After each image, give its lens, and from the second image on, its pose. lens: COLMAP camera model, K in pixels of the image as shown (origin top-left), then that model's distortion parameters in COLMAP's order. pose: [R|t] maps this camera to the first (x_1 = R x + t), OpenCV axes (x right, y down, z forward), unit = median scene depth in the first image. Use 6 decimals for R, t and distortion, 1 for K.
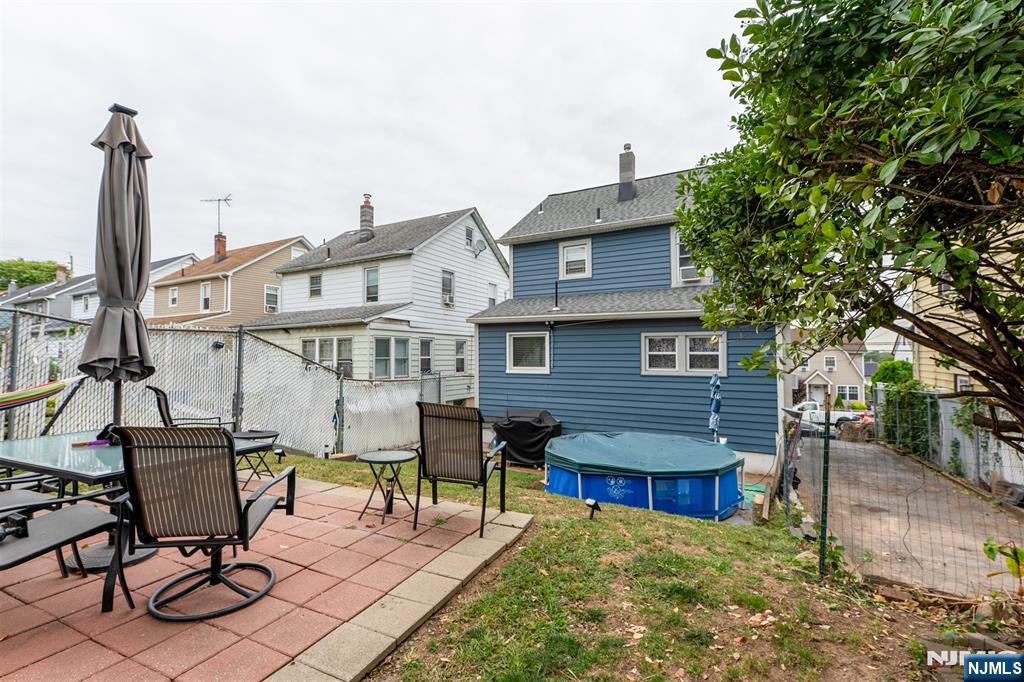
lens RADIAL K [[453.8, 0, 517.9], [0, 453.8, 338.7], [0, 0, 1]] dist [0.002476, -0.003768]
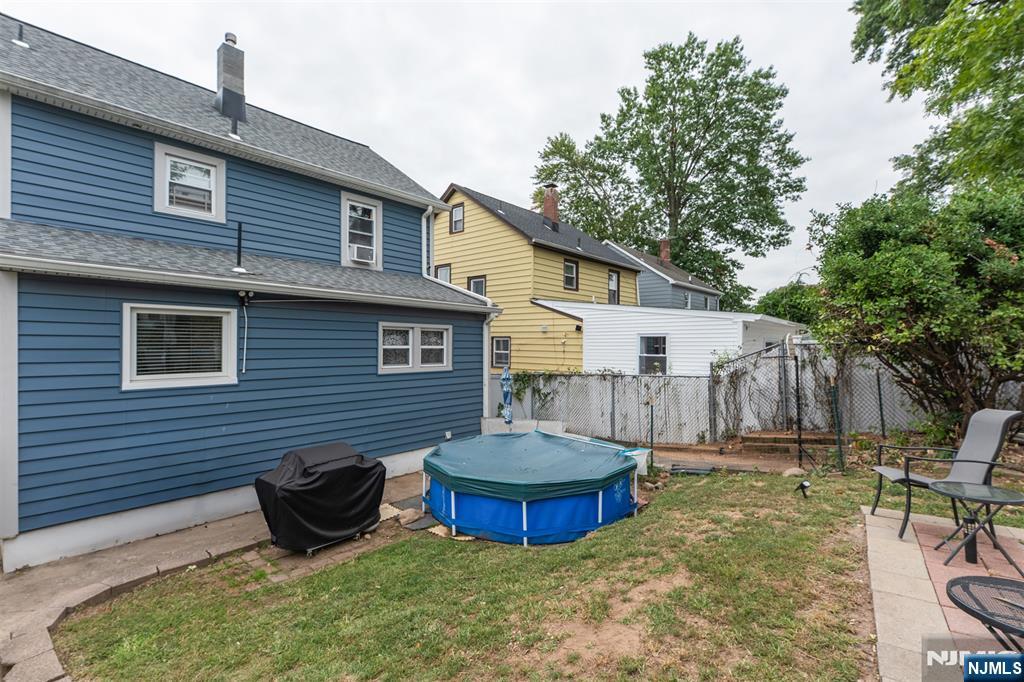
lens RADIAL K [[453.8, 0, 505.0], [0, 453.8, 340.9], [0, 0, 1]] dist [0.002476, -0.003768]
pose [[0.207559, 0.007967, 0.978190, -0.412473], [-0.040225, 0.999191, 0.000397, 0.010427], [-0.977395, -0.039430, 0.207711, 0.553319]]
